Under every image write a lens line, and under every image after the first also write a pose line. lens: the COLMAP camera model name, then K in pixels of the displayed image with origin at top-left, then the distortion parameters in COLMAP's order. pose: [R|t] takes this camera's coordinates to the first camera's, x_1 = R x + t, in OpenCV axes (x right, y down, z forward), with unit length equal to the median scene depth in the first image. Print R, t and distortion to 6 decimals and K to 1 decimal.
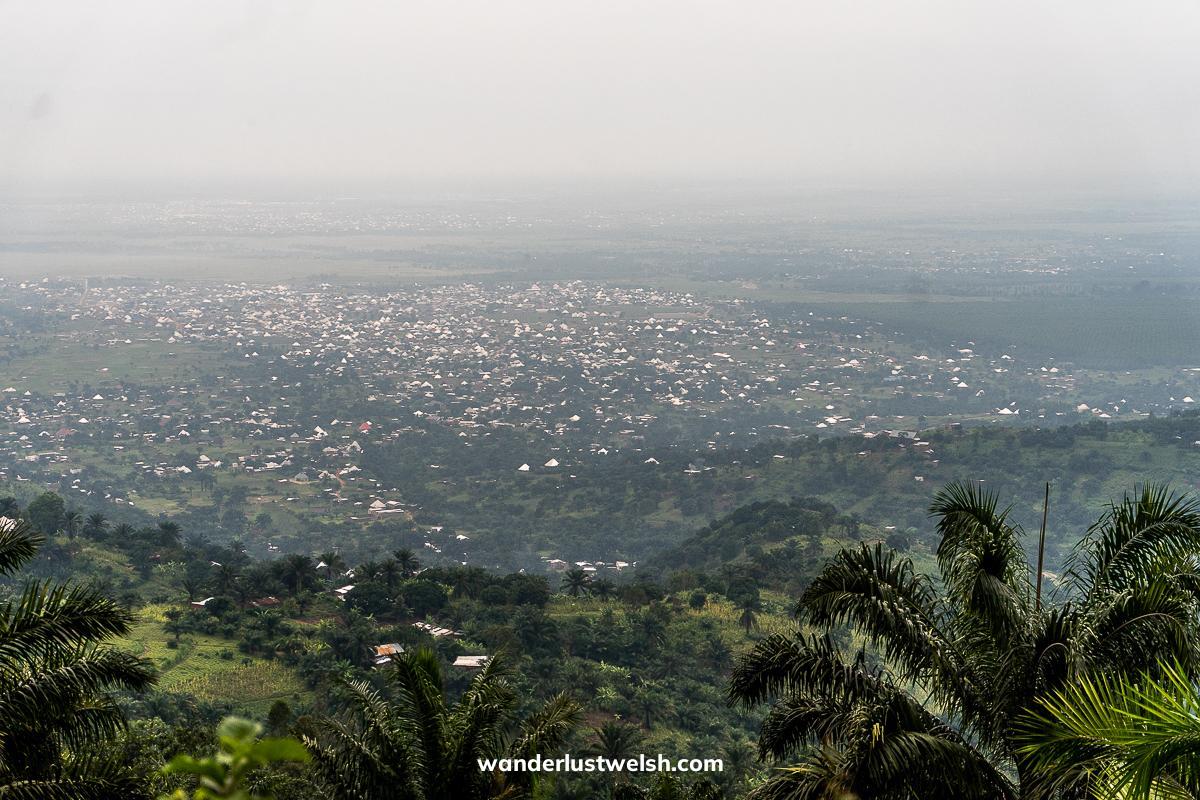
lens RADIAL K [[2414.1, 0, 756.4], [0, 2414.1, 479.6], [0, 0, 1]] dist [0.078595, -0.164332]
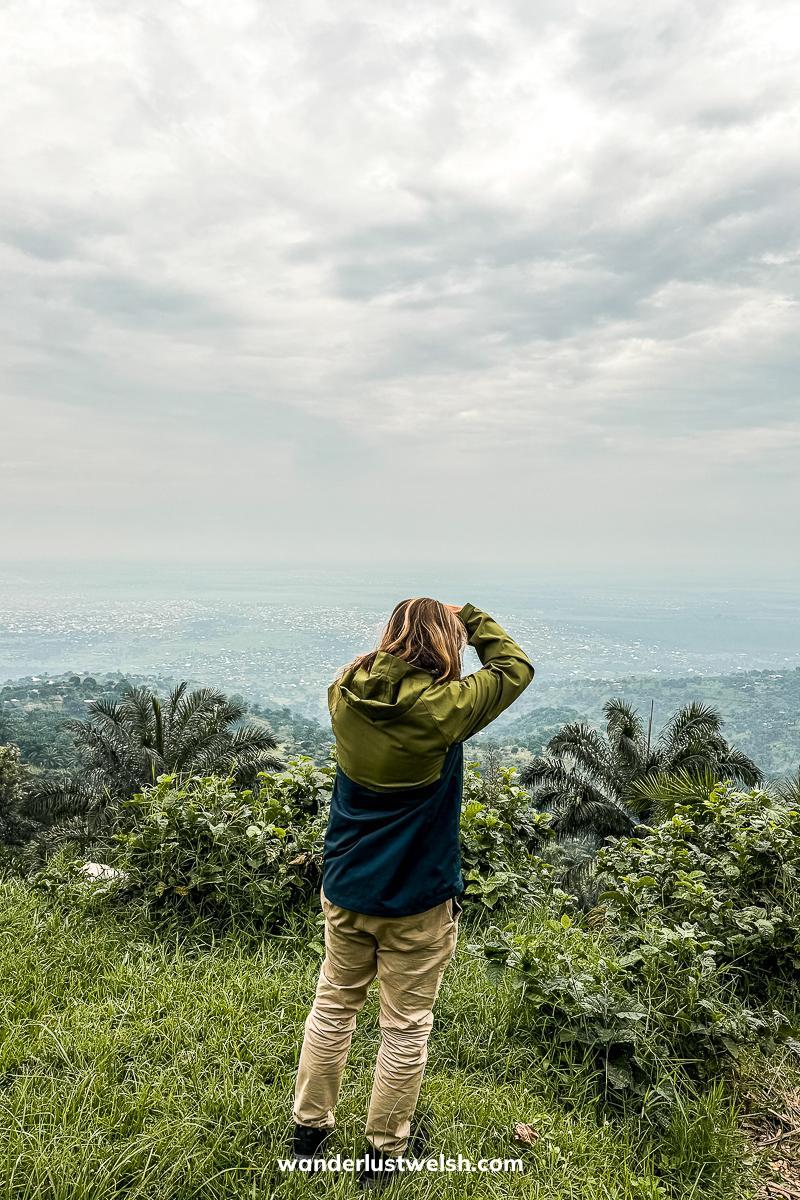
lens RADIAL K [[2414.1, 0, 400.0], [0, 2414.1, 600.0], [0, 0, 1]] dist [0.078595, -0.164332]
pose [[0.990712, 0.024690, -0.133716, 0.170472], [-0.032630, 0.997811, -0.057516, 0.043832], [0.132003, 0.061345, 0.989349, -1.273159]]
